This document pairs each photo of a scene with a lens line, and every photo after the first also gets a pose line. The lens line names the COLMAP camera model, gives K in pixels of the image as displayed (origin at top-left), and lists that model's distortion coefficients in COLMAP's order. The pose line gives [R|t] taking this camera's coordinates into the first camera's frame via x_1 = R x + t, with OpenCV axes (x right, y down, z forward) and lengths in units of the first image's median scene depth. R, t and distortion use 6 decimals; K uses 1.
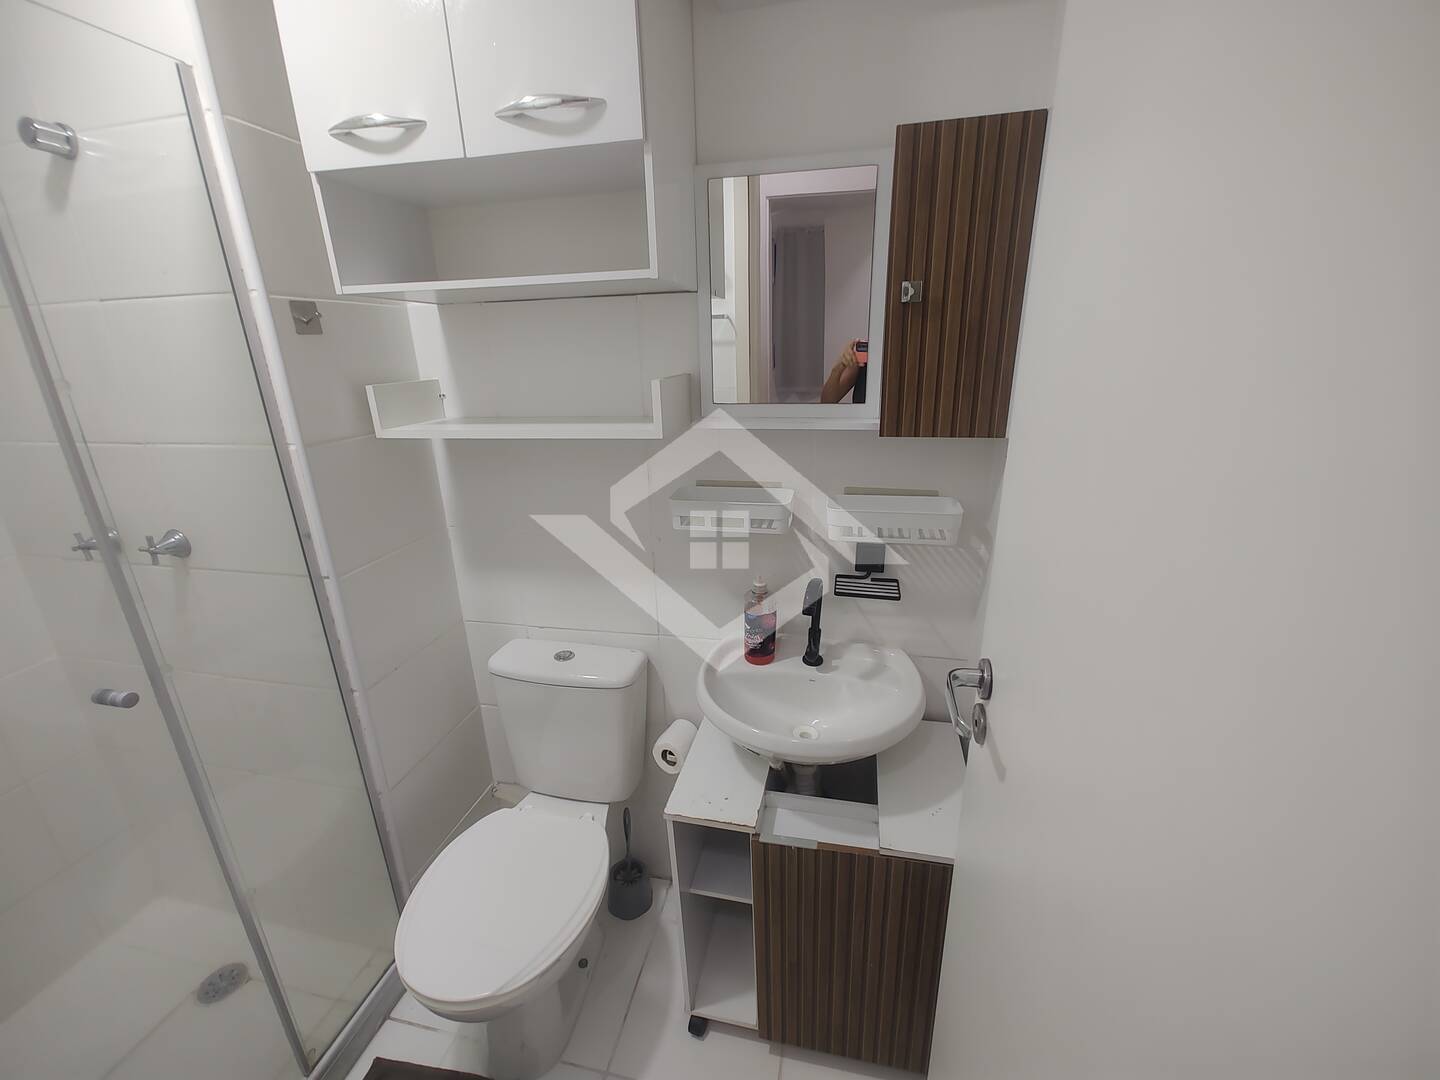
lens RADIAL K [[604.0, 0, 721.8], [0, 604.0, 544.9], [0, 0, 1]] dist [-0.001663, 0.005001]
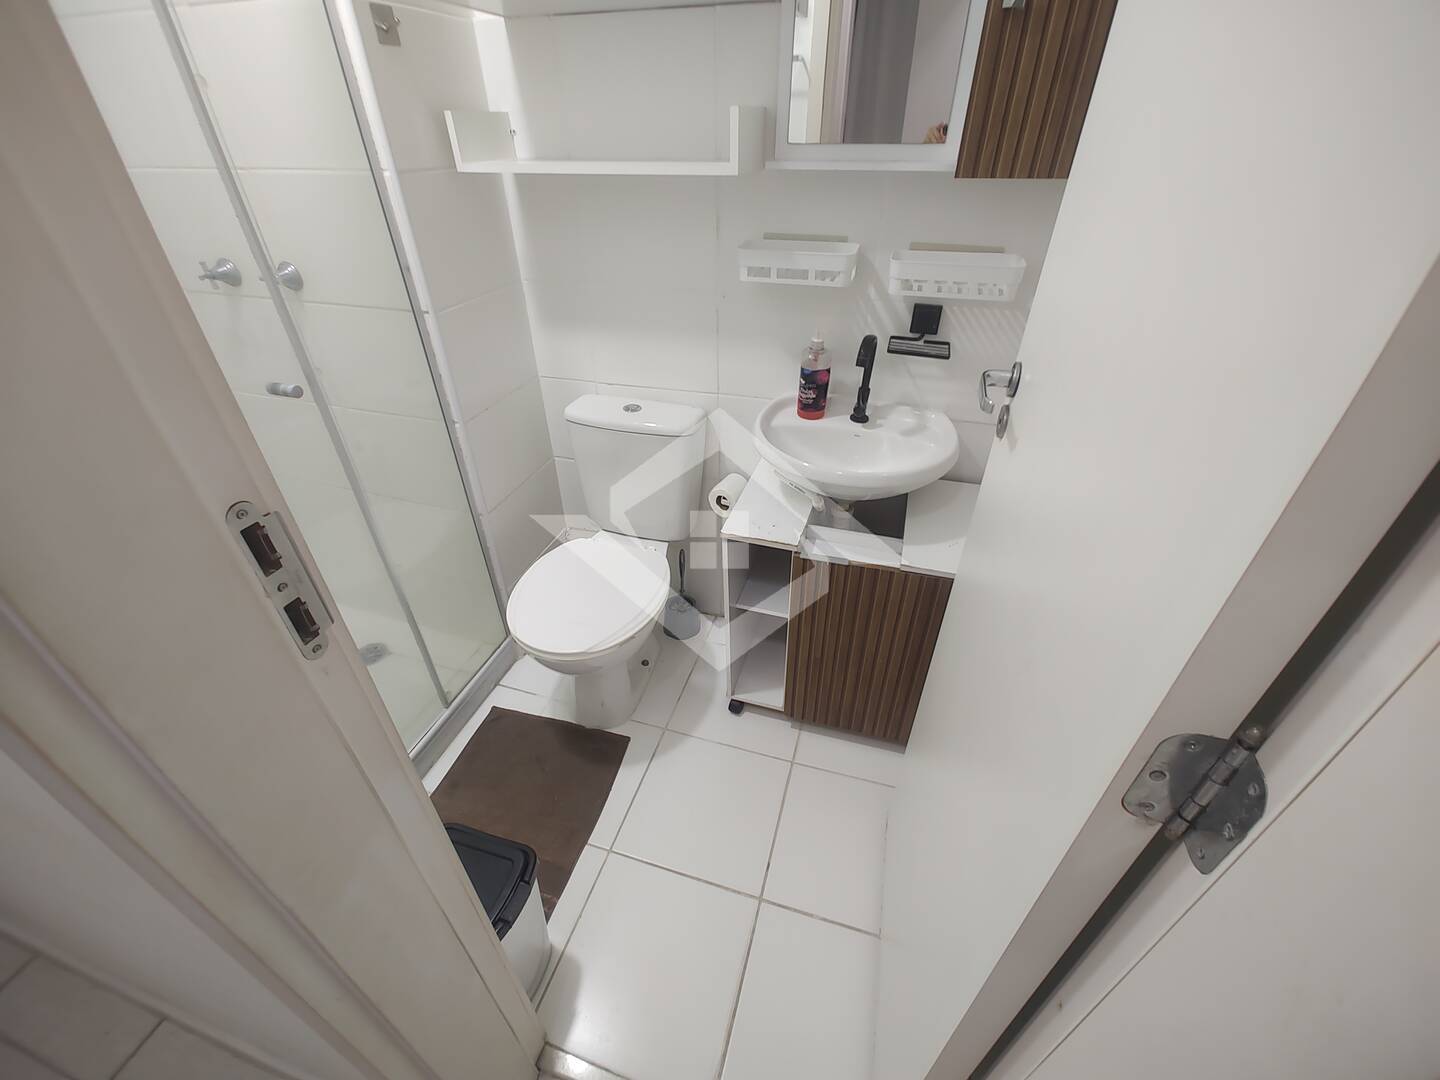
lens RADIAL K [[604.0, 0, 721.8], [0, 604.0, 544.9], [0, 0, 1]] dist [-0.001663, 0.005001]
pose [[0.996572, 0.063849, -0.052605, -0.026766], [-0.045920, 0.955851, 0.290241, 0.108027], [0.068814, -0.286831, 0.955507, -0.134173]]
